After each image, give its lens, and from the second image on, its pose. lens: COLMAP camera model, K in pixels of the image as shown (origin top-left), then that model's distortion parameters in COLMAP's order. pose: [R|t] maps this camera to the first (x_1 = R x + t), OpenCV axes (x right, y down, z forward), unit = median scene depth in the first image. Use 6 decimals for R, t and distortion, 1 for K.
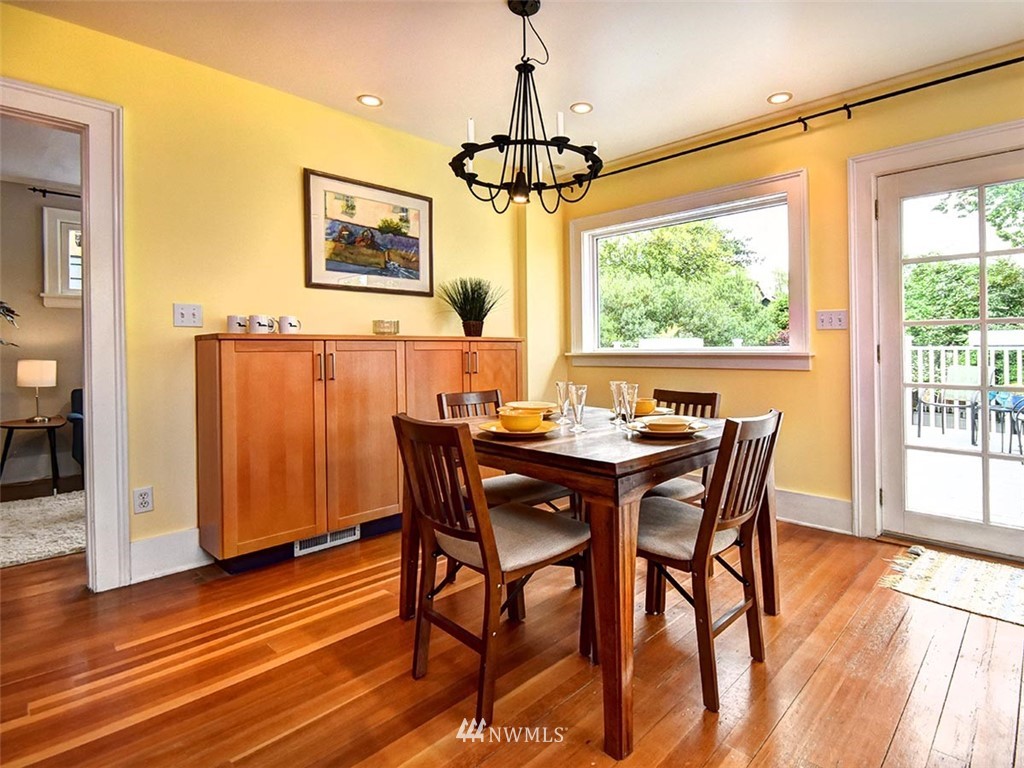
lens RADIAL K [[522.4, 0, 508.9], [0, 522.4, 370.8], [0, 0, 1]] dist [0.001067, 0.000028]
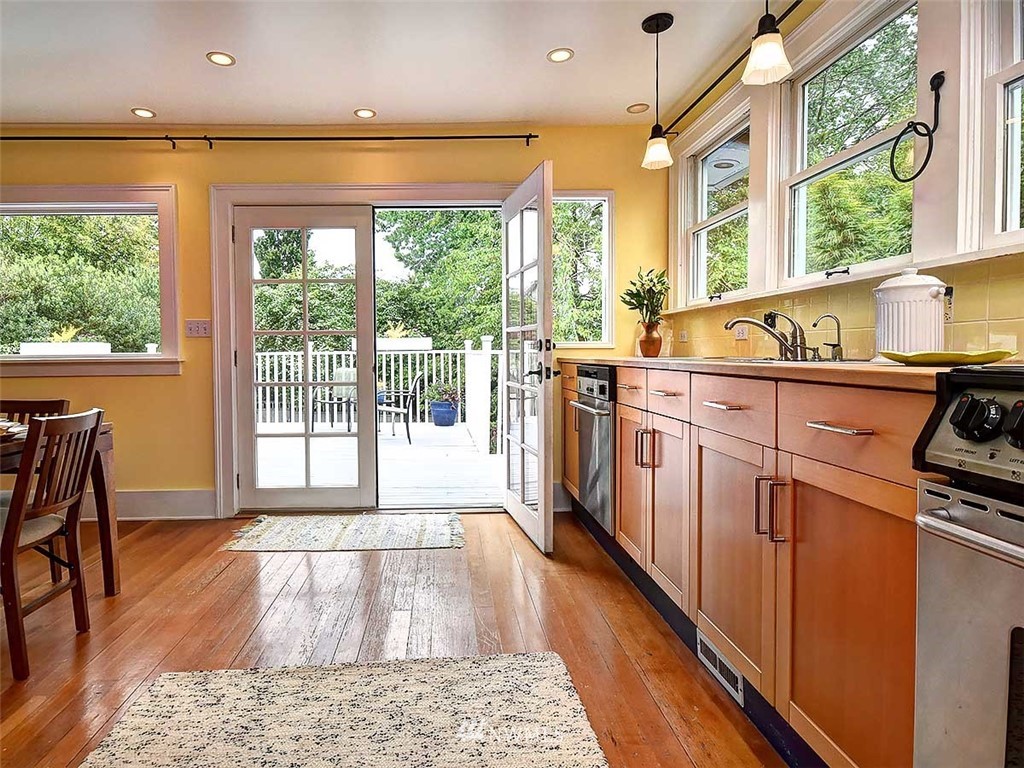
lens RADIAL K [[649.5, 0, 506.7], [0, 649.5, 365.6], [0, 0, 1]] dist [-0.002918, -0.000969]
pose [[0.670957, -0.019712, 0.741234, 0.042898], [0.037144, 0.999285, -0.007048, 0.015886], [-0.740565, 0.032261, 0.671210, -0.422863]]
